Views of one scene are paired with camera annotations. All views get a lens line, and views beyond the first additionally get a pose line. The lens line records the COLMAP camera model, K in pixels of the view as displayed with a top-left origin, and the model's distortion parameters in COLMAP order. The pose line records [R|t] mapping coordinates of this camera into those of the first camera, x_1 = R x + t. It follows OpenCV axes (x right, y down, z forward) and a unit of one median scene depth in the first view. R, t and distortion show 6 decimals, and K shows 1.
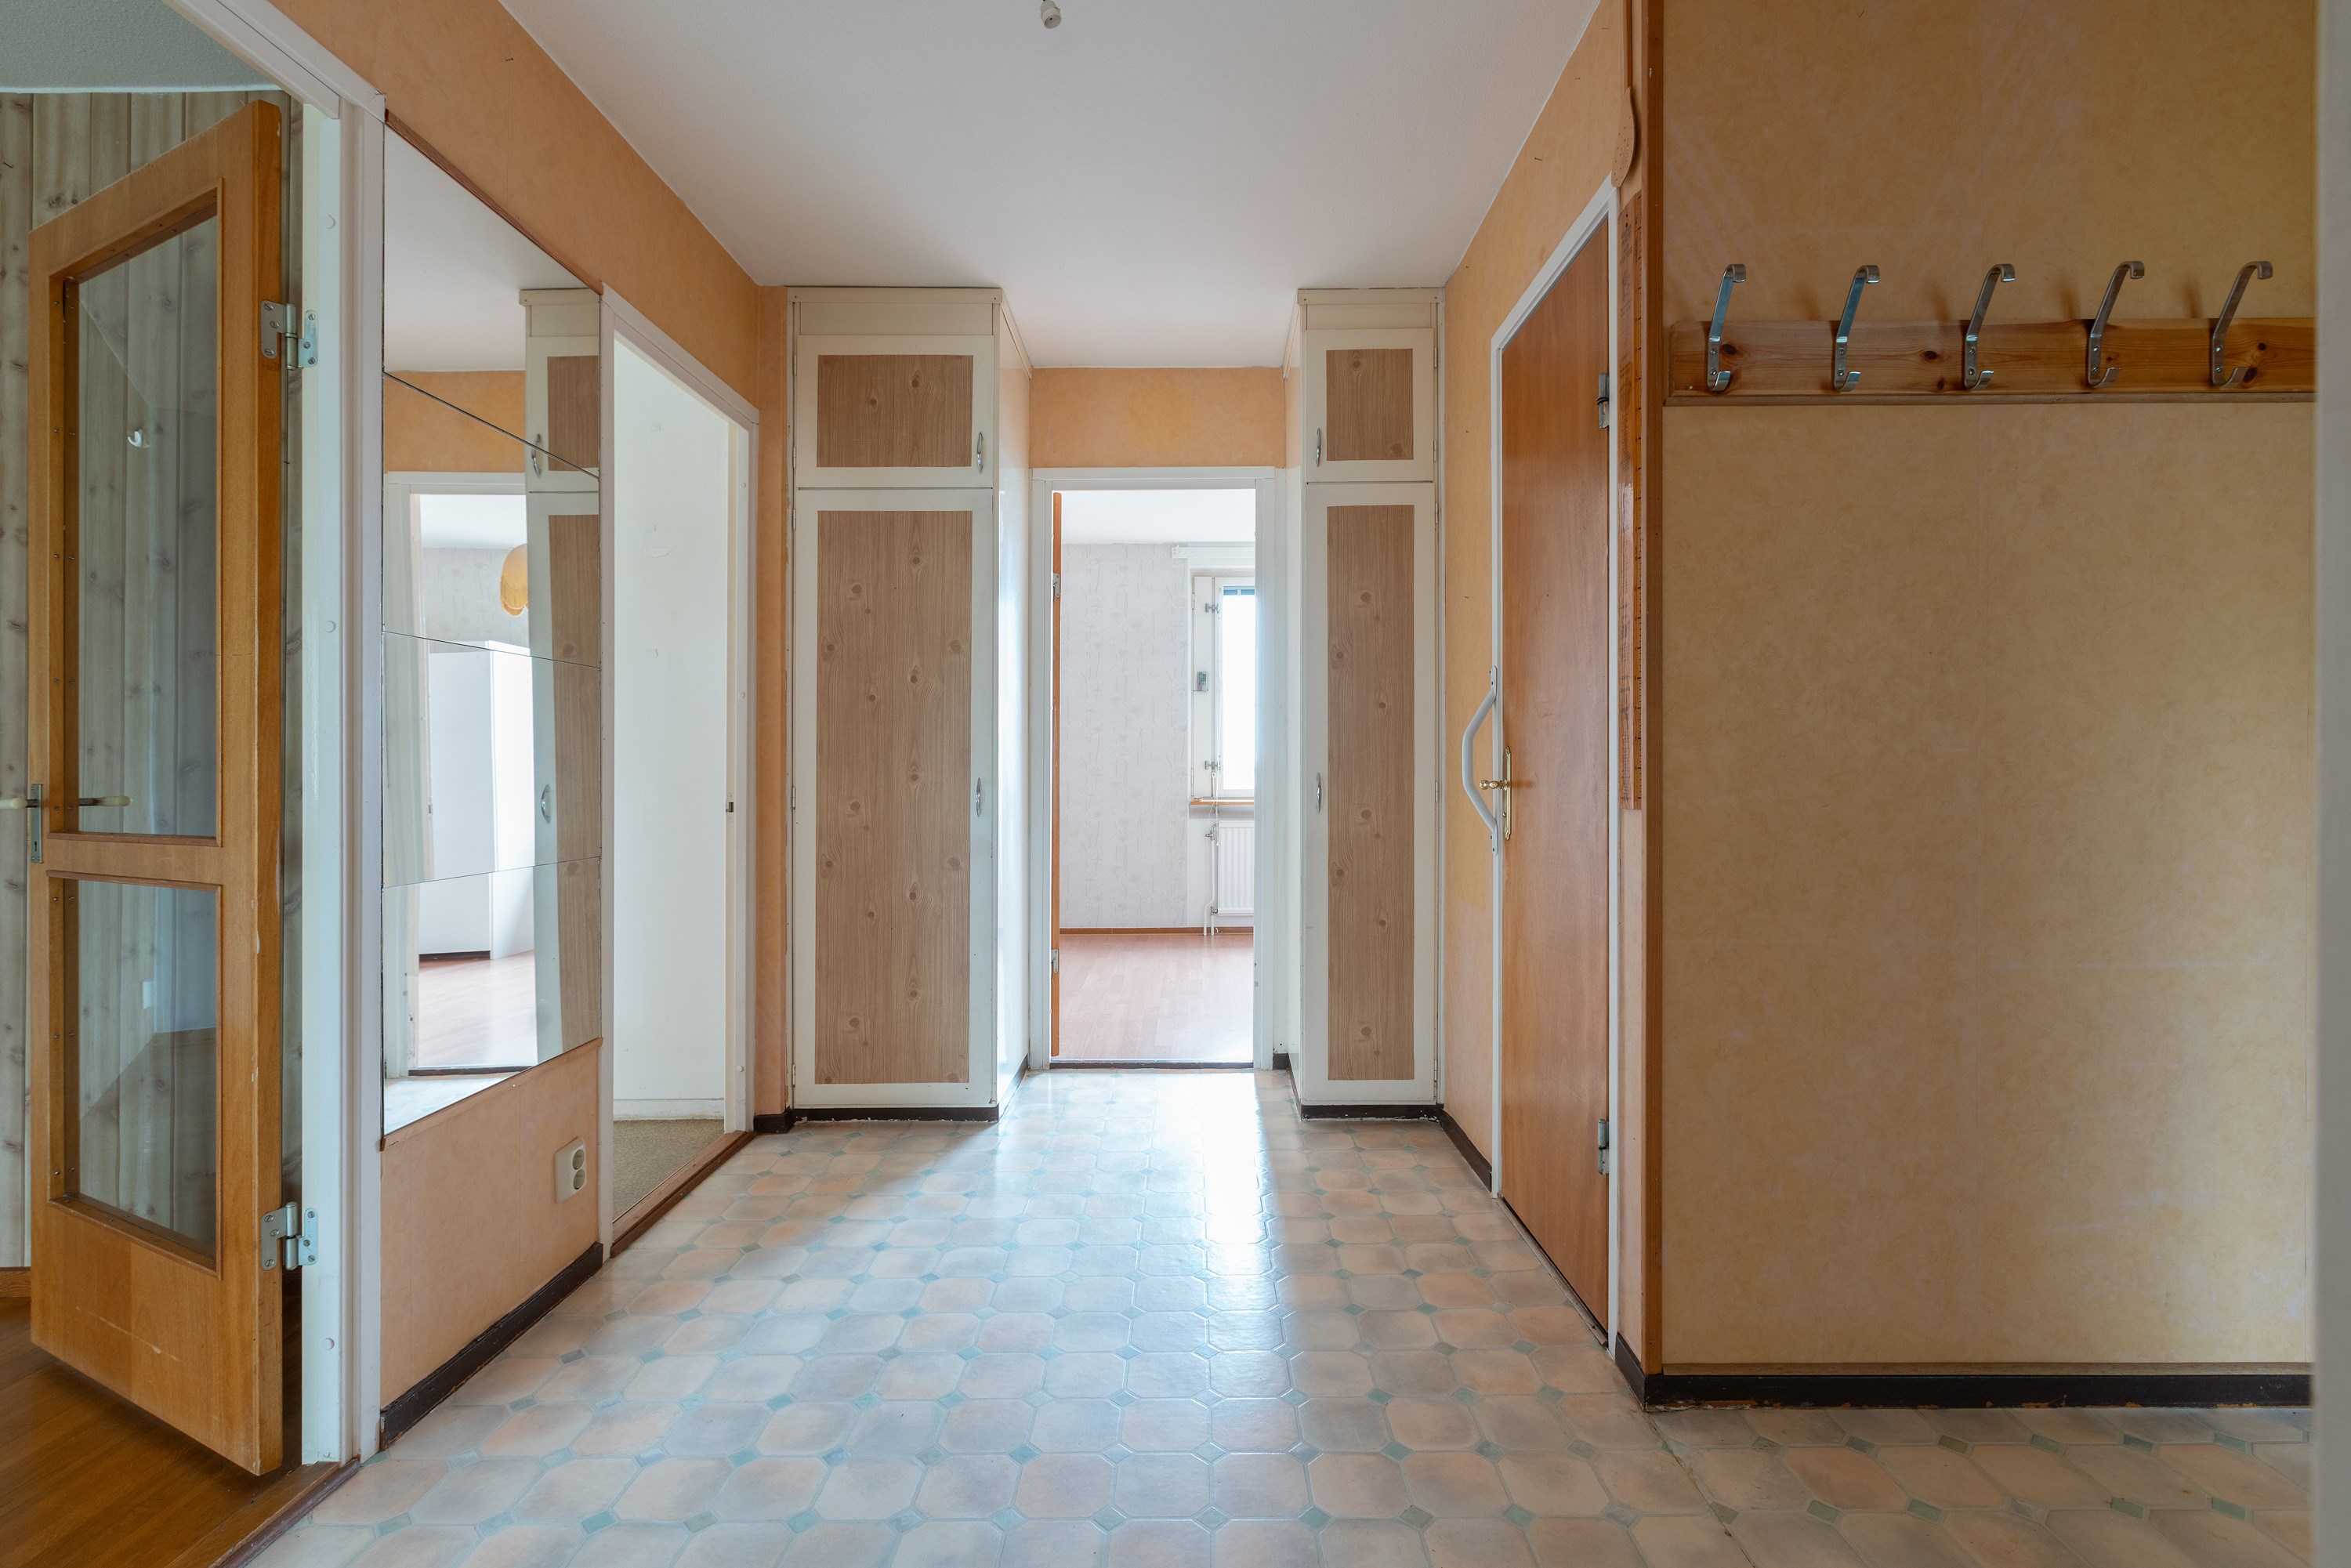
lens RADIAL K [[1110.1, 0, 1178.4], [0, 1110.1, 774.0], [0, 0, 1]] dist [0.002080, 0.000068]
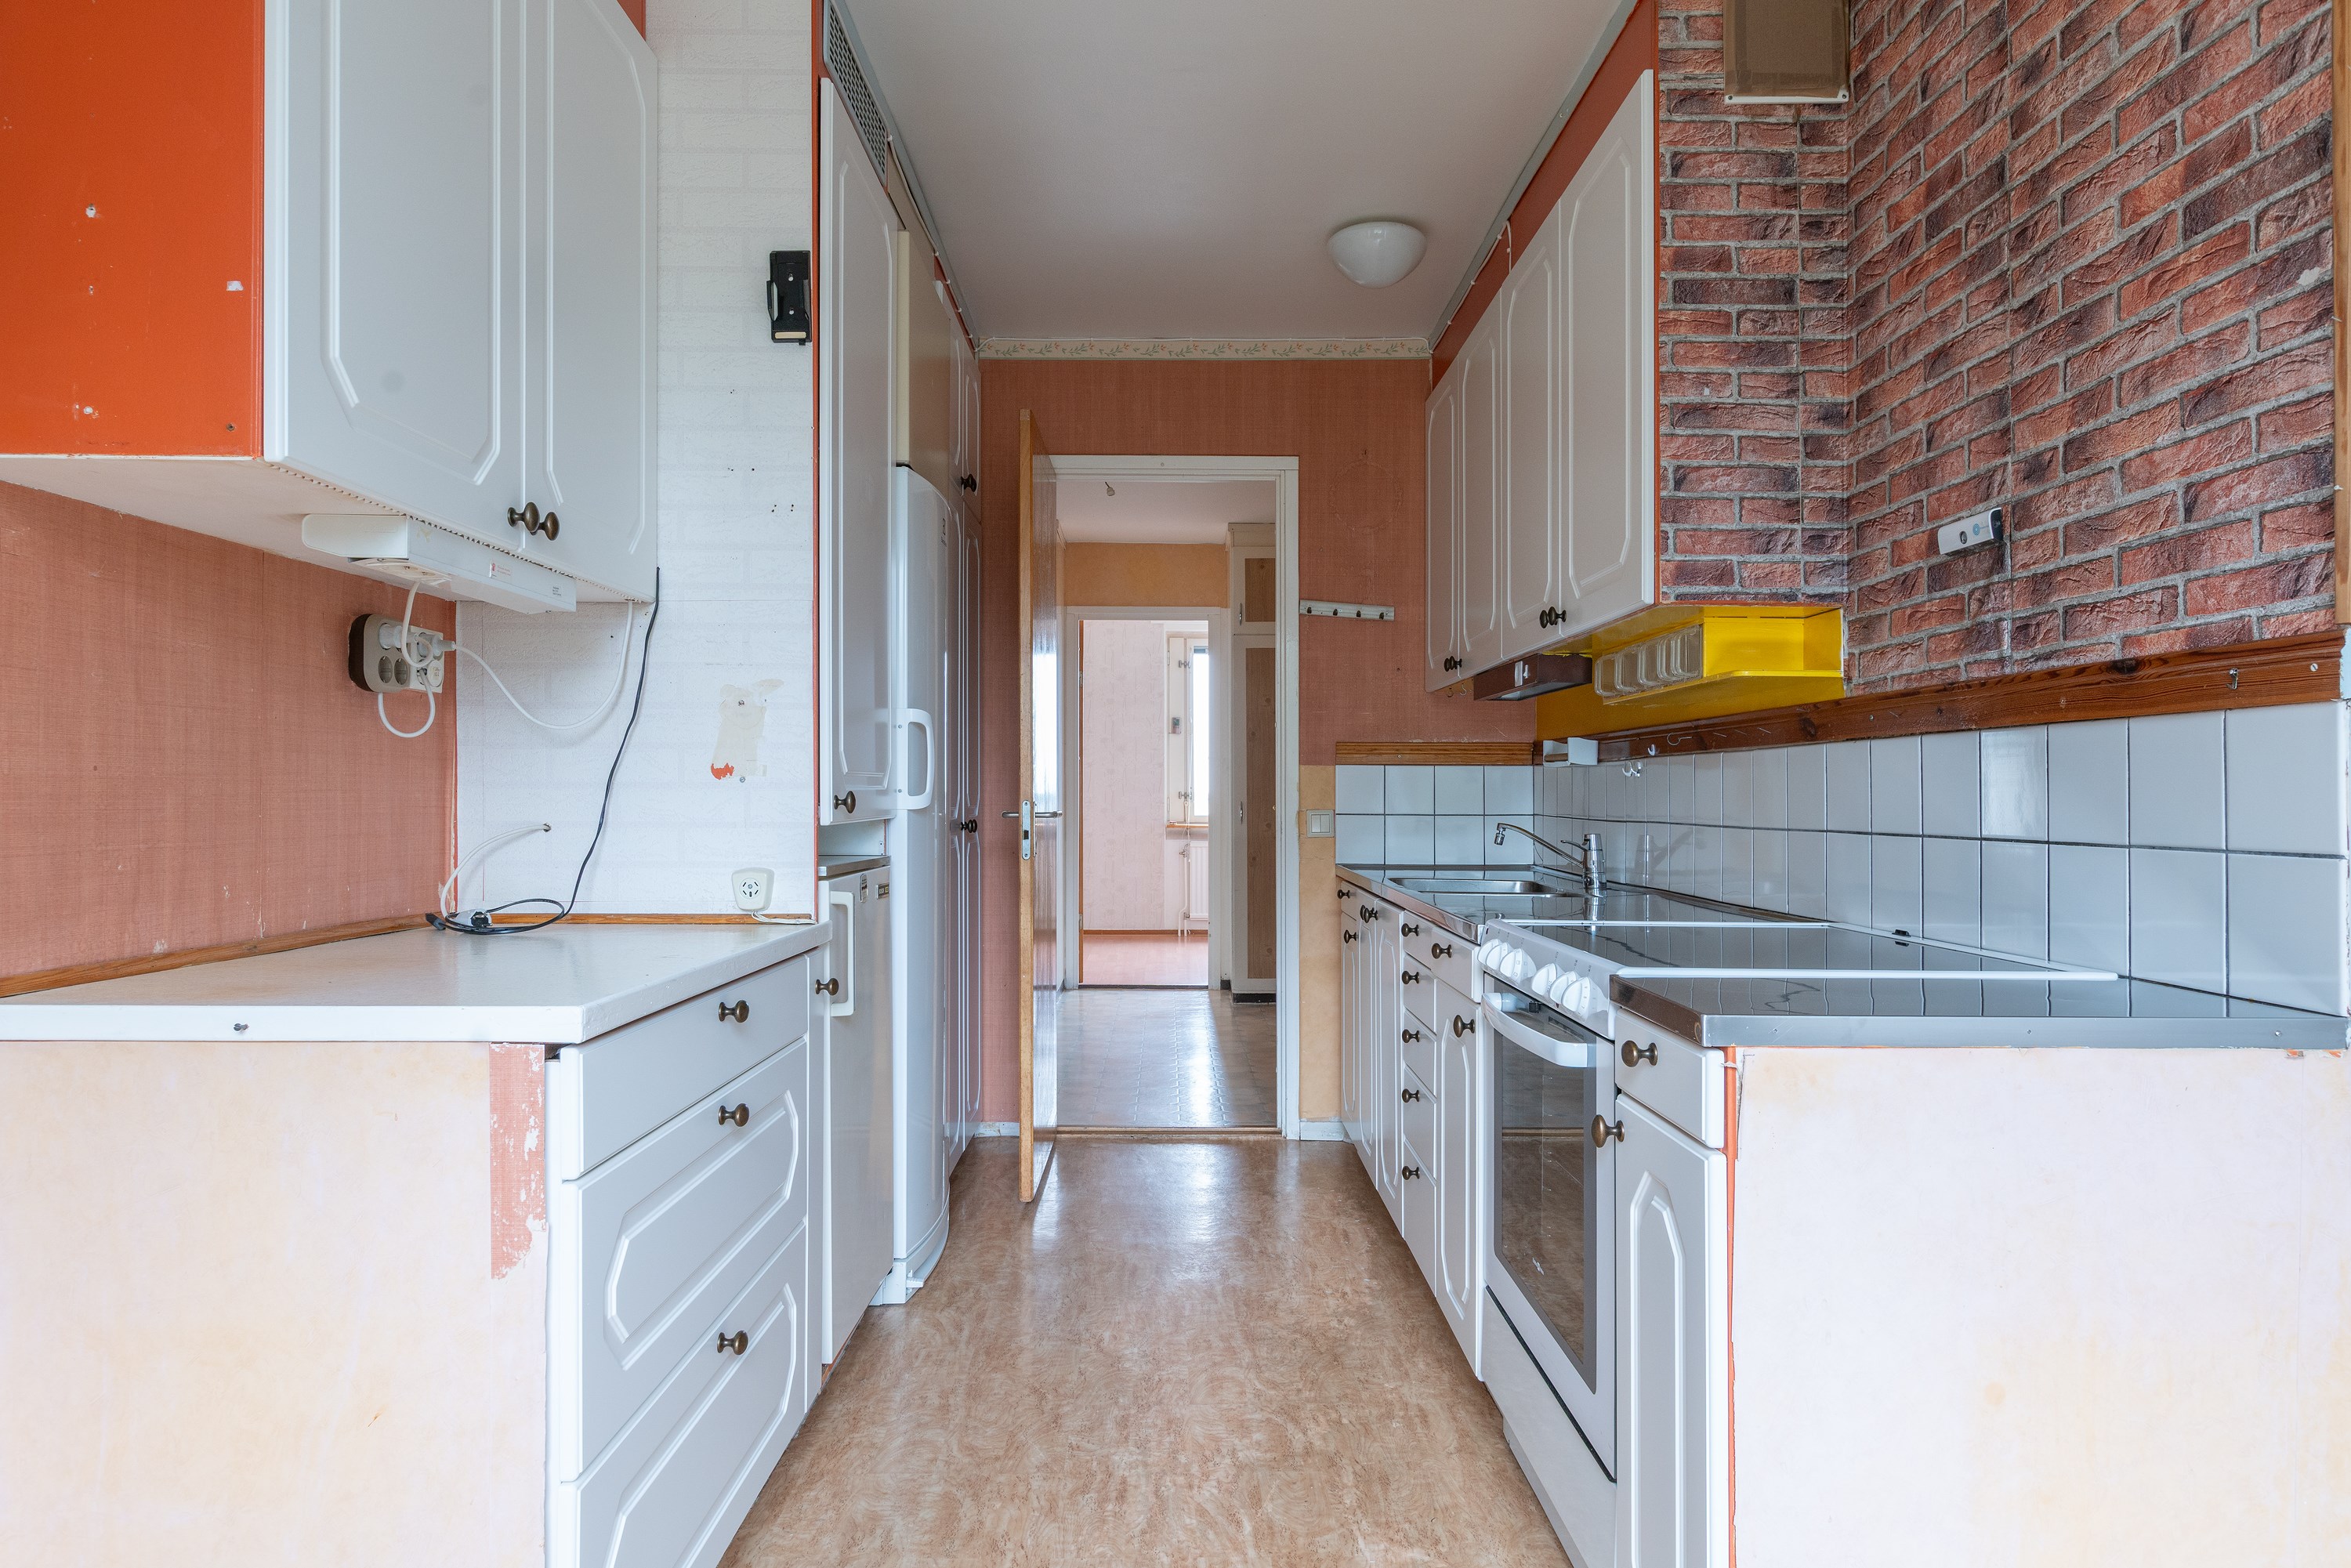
lens RADIAL K [[1409.5, 0, 1171.5], [0, 1409.5, 788.4], [0, 0, 1]] dist [-0.003757, -0.001279]
pose [[0.999879, -0.001469, 0.015493, -0.007689], [0.001645, 0.999934, -0.011387, 0.002735], [-0.015475, 0.011411, 0.999815, -0.540014]]
